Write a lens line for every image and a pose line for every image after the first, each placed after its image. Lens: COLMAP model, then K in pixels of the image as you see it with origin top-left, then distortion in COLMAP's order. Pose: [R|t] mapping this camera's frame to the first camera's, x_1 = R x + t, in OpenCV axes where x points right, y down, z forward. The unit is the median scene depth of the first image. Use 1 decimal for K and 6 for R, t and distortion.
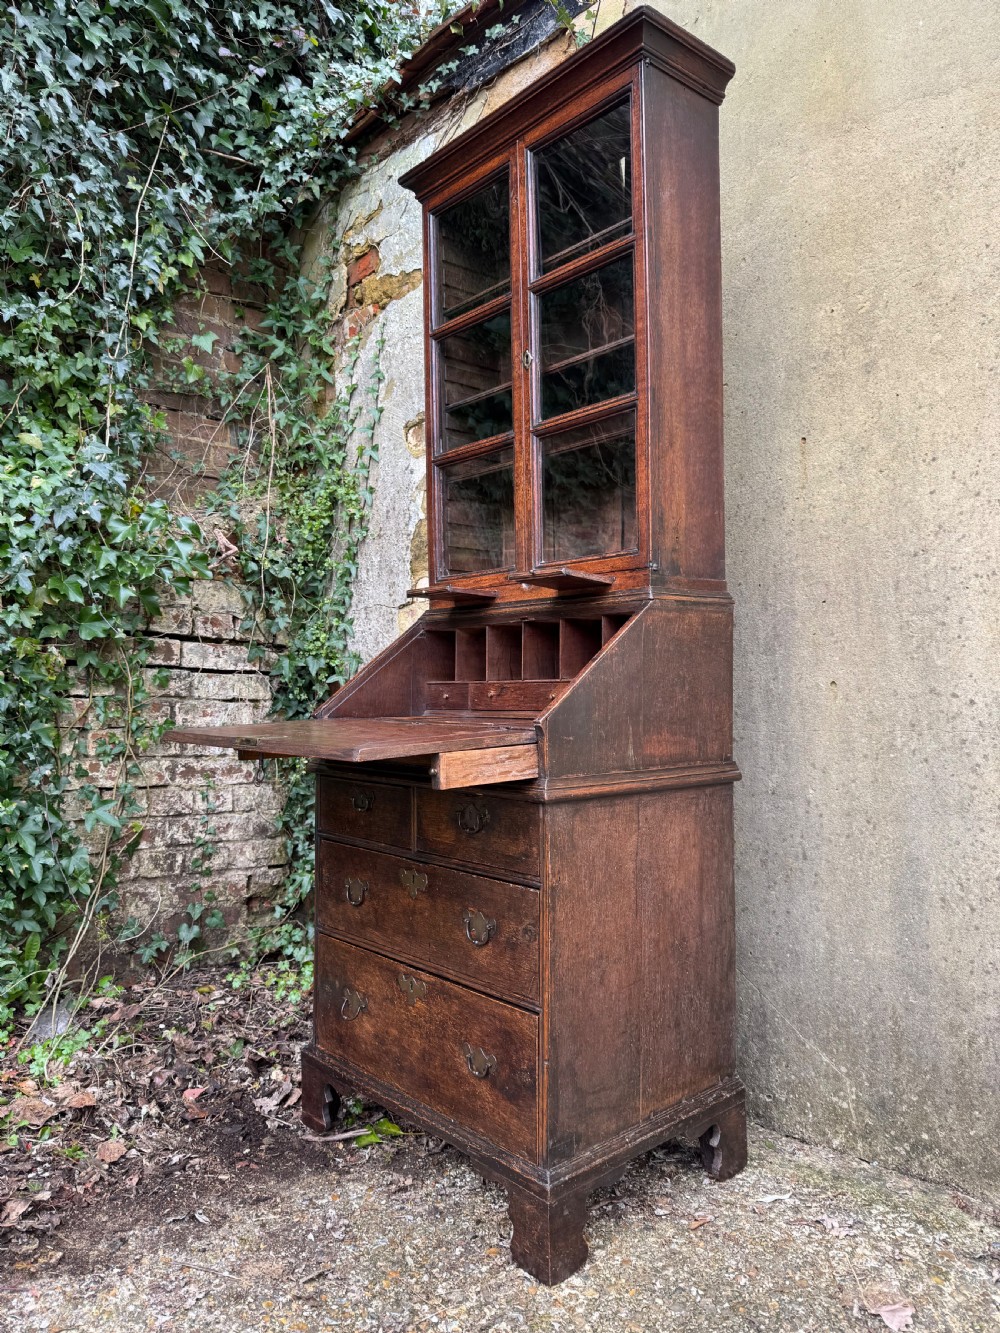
lens RADIAL K [[947.3, 0, 507.8], [0, 947.3, 673.3], [0, 0, 1]] dist [0.030925, -0.051524]
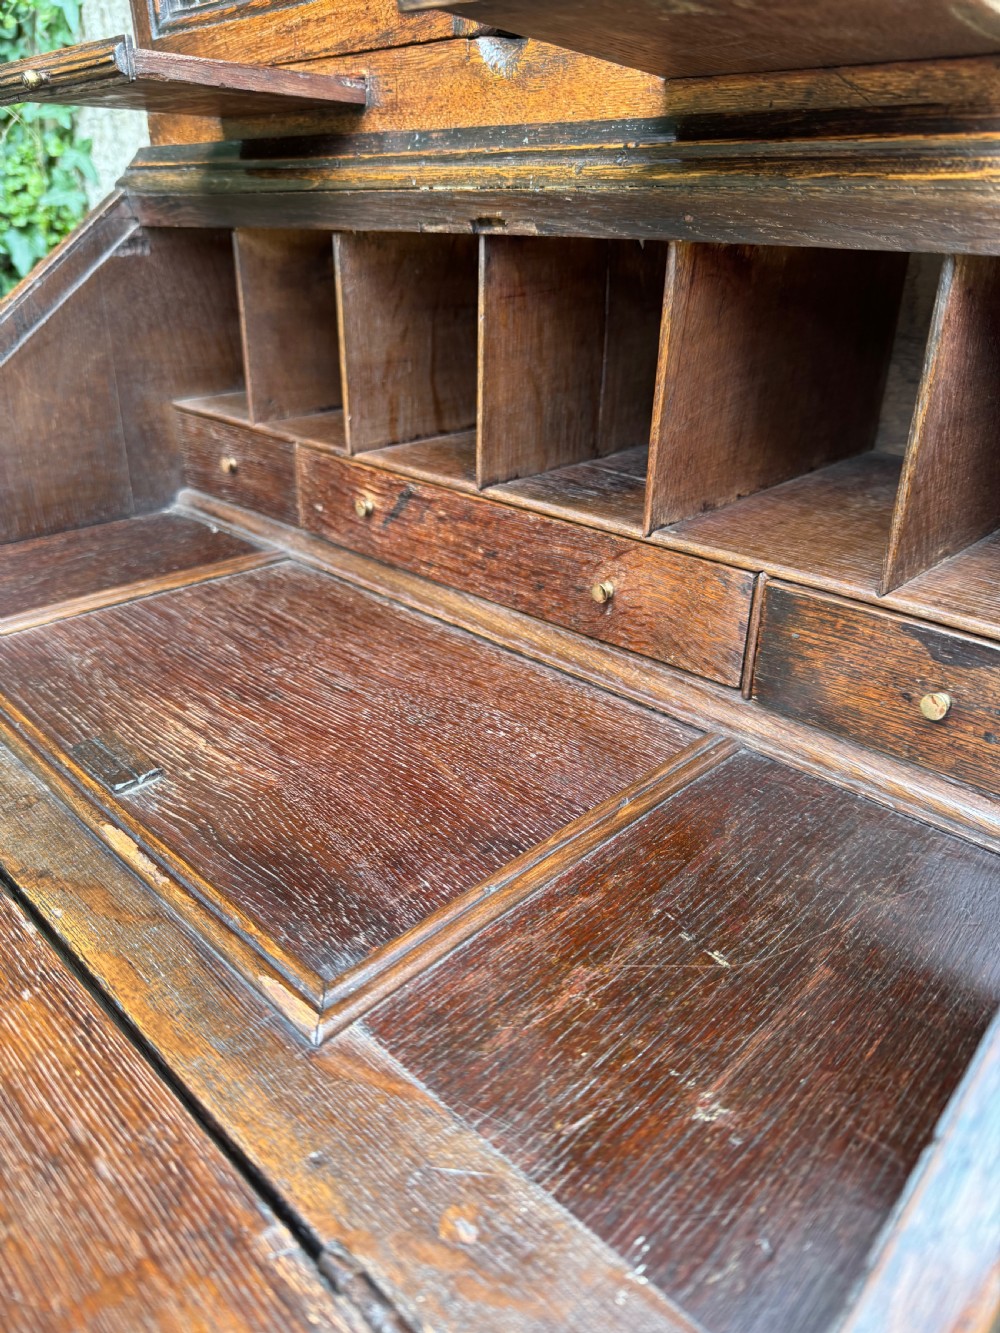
lens RADIAL K [[961.5, 0, 498.7], [0, 961.5, 678.3], [0, 0, 1]] dist [-0.008360, -0.009091]
pose [[0.998257, -0.015968, 0.056810, 0.003679], [-0.011854, 0.888809, 0.458125, -0.046614], [-0.057808, -0.458000, 0.887070, 0.530971]]
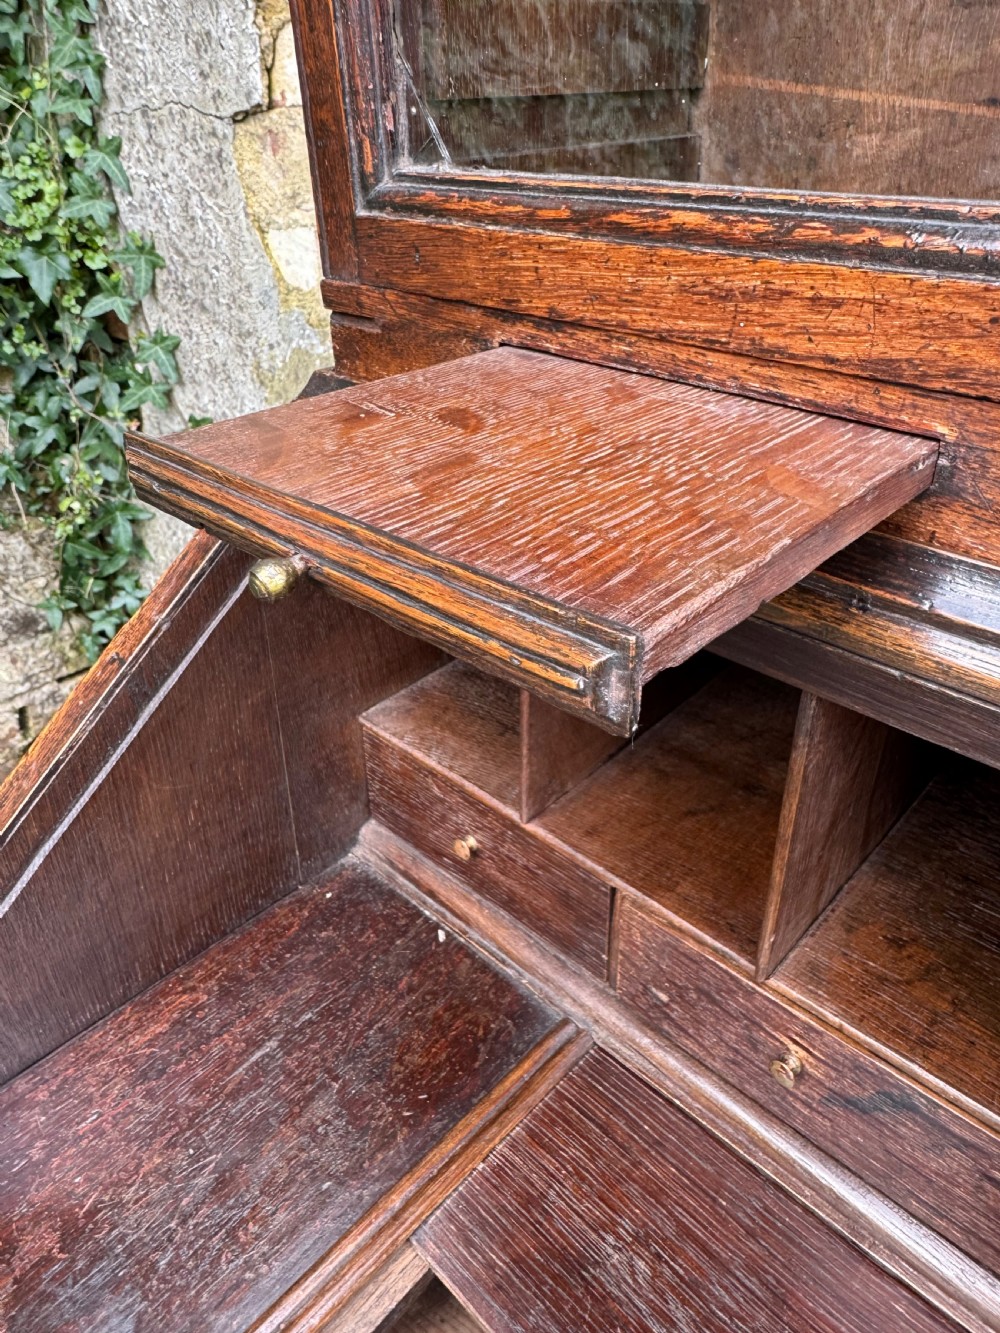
lens RADIAL K [[934.8, 0, 496.5], [0, 934.8, 595.6], [0, 0, 1]] dist [-0.027883, 0.025989]
pose [[0.996552, -0.053582, 0.063344, -0.053911], [0.015214, 0.868563, 0.495344, -0.093255], [-0.081560, -0.492673, 0.866384, 0.668797]]
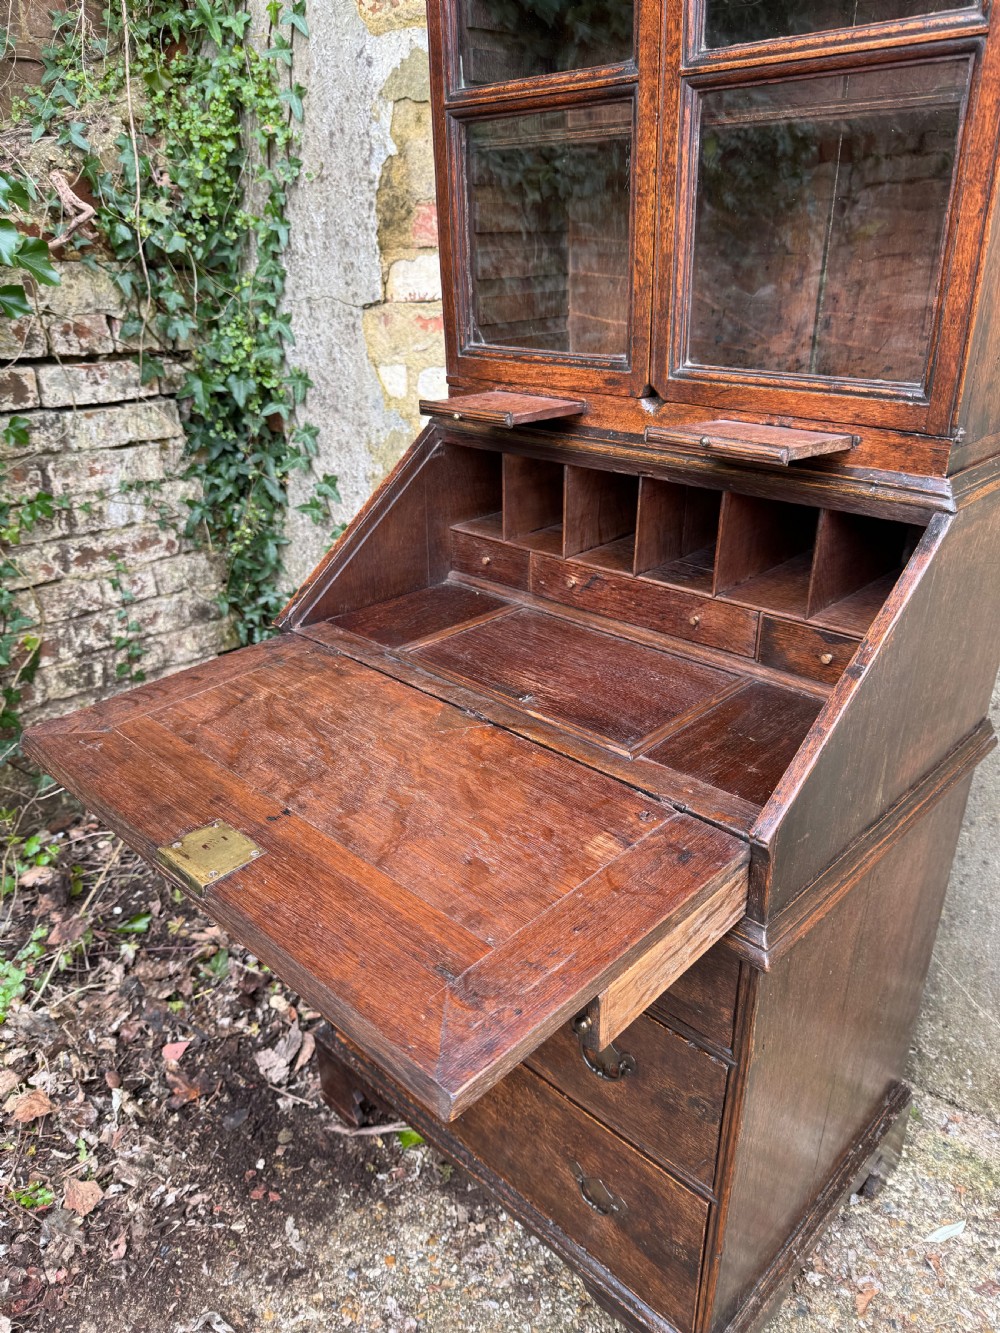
lens RADIAL K [[947.3, 0, 502.2], [0, 947.3, 679.7], [0, 0, 1]] dist [0.030925, -0.051524]
pose [[0.997669, -0.041439, 0.054213, -0.071862], [0.013506, 0.898685, 0.438386, -0.136768], [-0.066886, -0.436632, 0.897150, 0.323020]]
